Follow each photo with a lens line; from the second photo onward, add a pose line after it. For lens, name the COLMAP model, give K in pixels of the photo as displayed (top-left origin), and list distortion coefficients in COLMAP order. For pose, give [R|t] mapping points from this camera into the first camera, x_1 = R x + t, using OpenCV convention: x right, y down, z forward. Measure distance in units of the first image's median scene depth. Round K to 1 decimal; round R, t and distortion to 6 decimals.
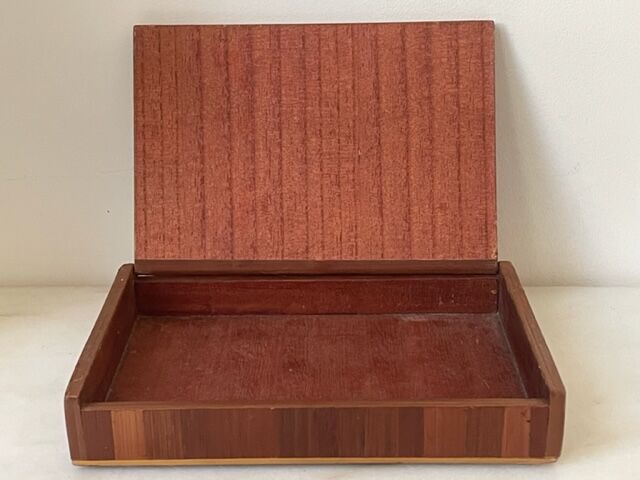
lens RADIAL K [[1009.3, 0, 320.0], [0, 1009.3, 240.0], [0, 0, 1]] dist [0.032738, 0.058401]
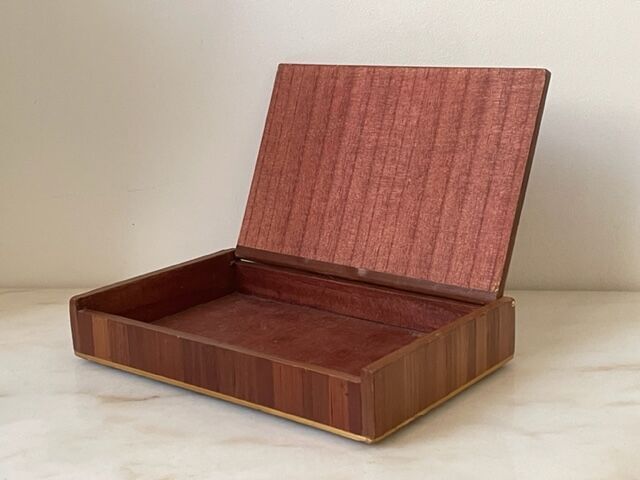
lens RADIAL K [[1009.3, 0, 320.0], [0, 1009.3, 240.0], [0, 0, 1]] dist [0.032738, 0.058401]
pose [[0.794059, 0.133987, -0.592890, 0.626651], [-0.218886, 0.972996, -0.073267, 0.081019], [0.567062, 0.187954, 0.801944, 0.067372]]
